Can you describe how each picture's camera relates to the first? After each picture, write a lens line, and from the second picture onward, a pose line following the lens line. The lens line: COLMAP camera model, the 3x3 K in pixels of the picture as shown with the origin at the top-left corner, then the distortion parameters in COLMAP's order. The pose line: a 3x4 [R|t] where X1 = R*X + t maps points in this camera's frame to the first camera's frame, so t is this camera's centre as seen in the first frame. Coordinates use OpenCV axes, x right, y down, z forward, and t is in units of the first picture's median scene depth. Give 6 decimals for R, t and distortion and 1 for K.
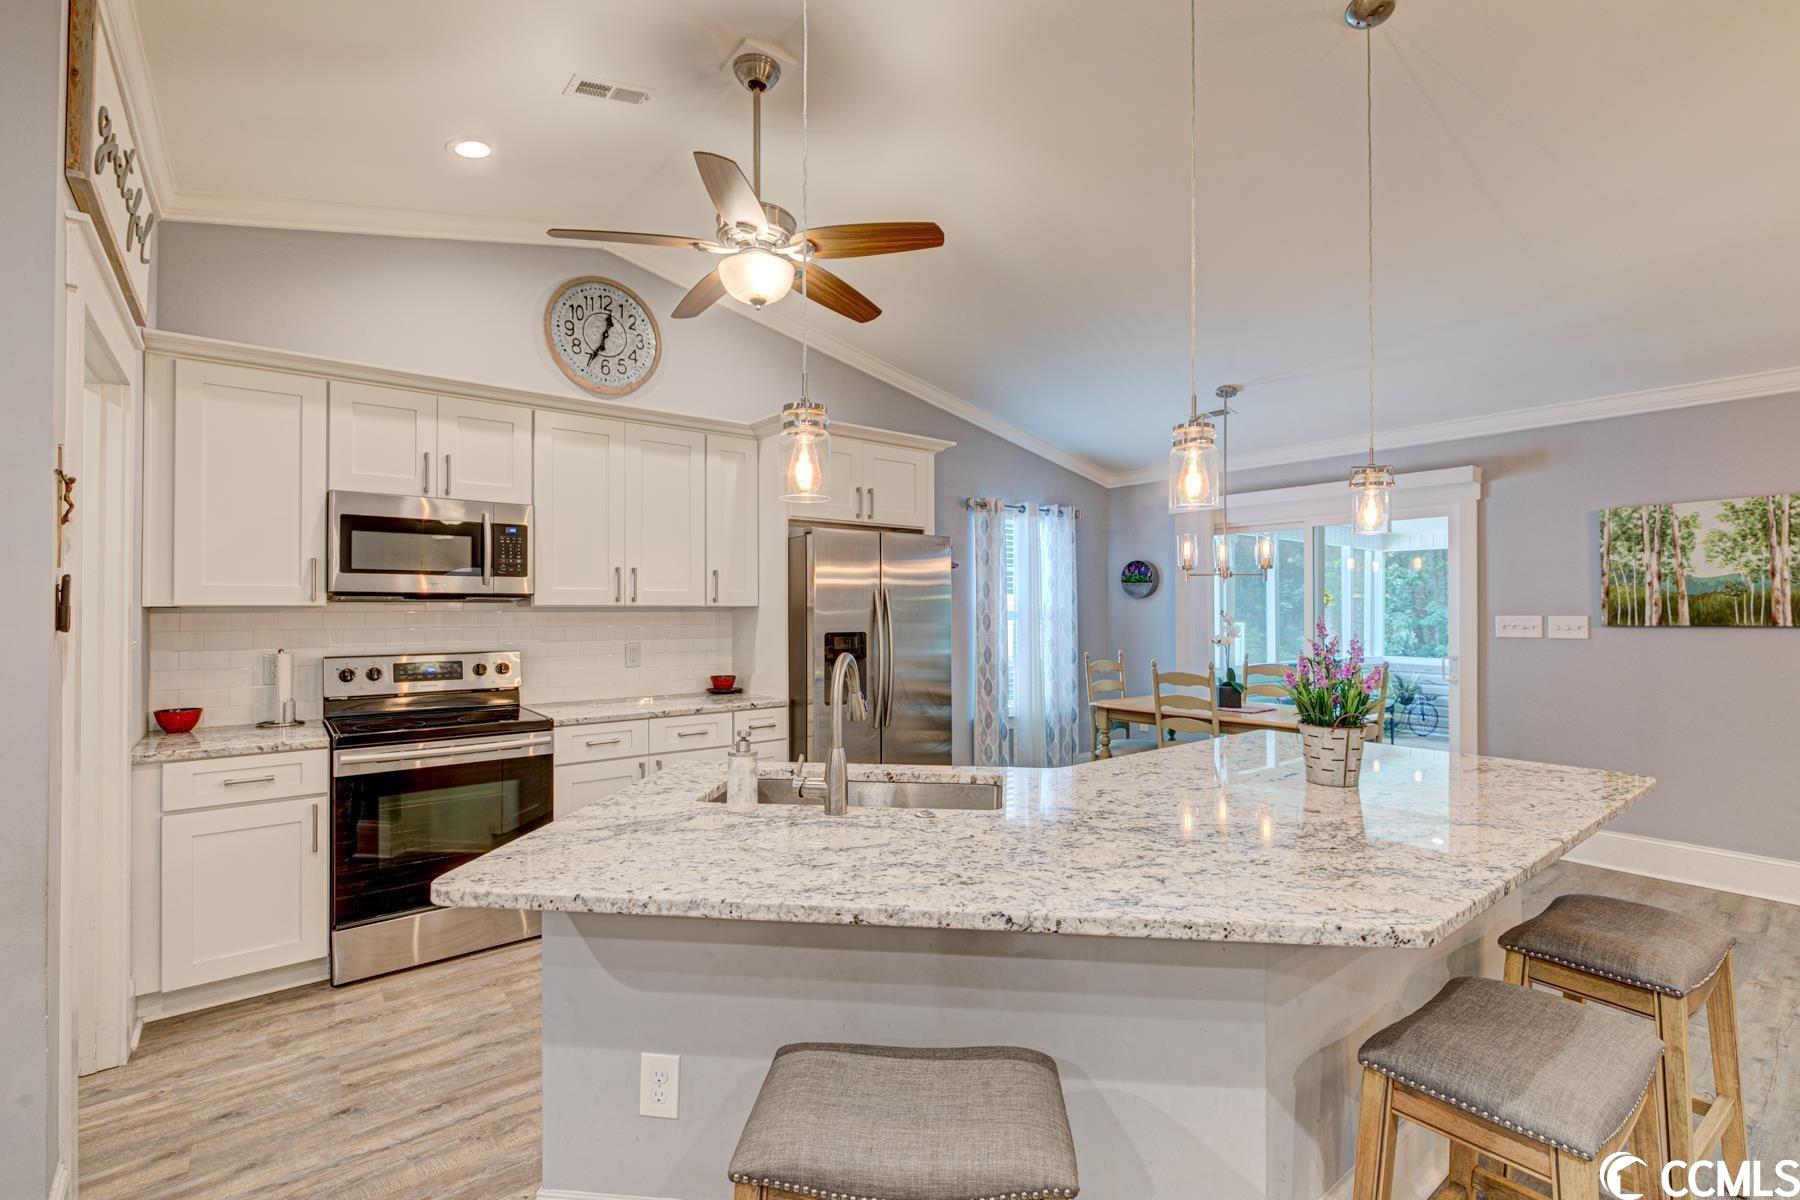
lens RADIAL K [[801.5, 0, 900.0], [0, 801.5, 604.0], [0, 0, 1]] dist [-0.001148, 0.001830]
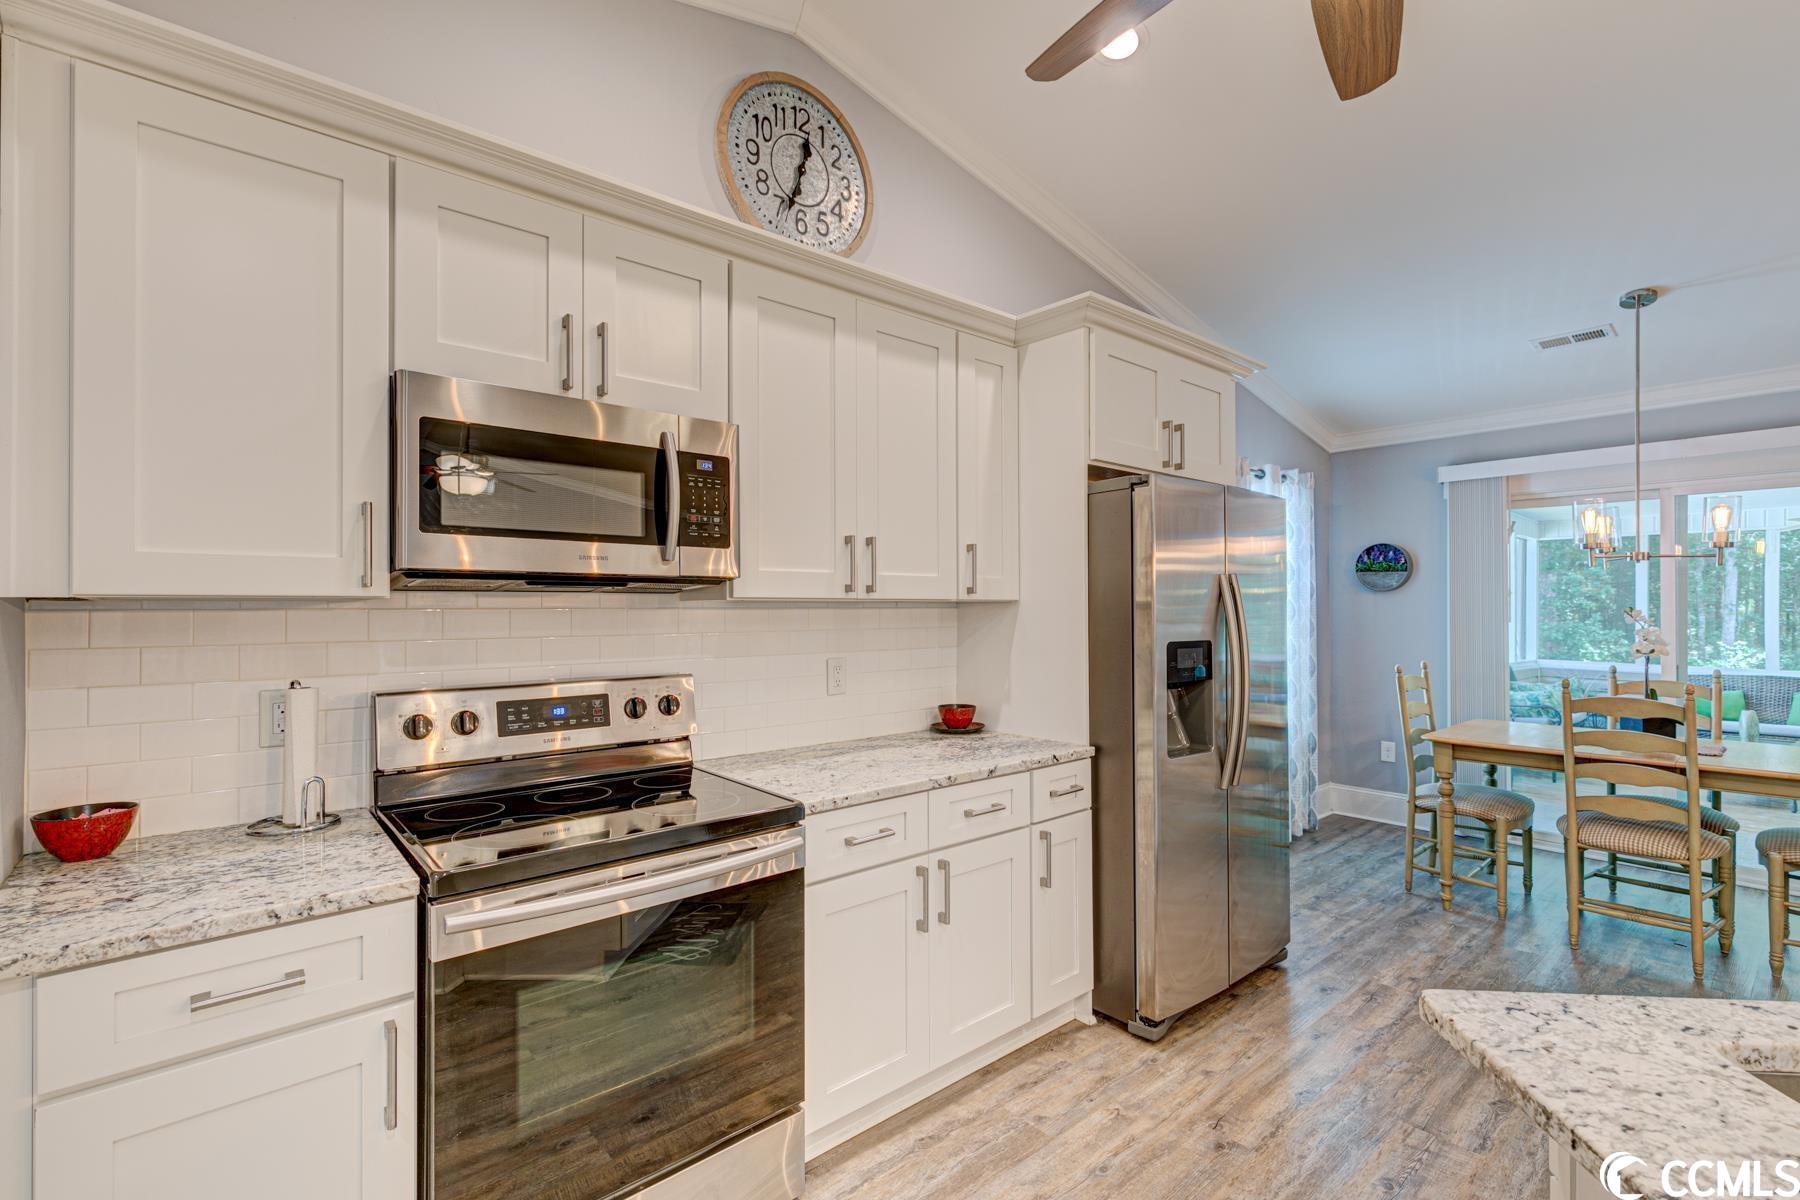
lens RADIAL K [[801.5, 0, 900.8], [0, 801.5, 603.0], [0, 0, 1]] dist [-0.001148, 0.001830]
pose [[0.998932, 0.001974, 0.046161, -0.360944], [-0.002142, 0.999991, 0.003599, 0.003238], [-0.046153, -0.003694, 0.998928, 0.413512]]
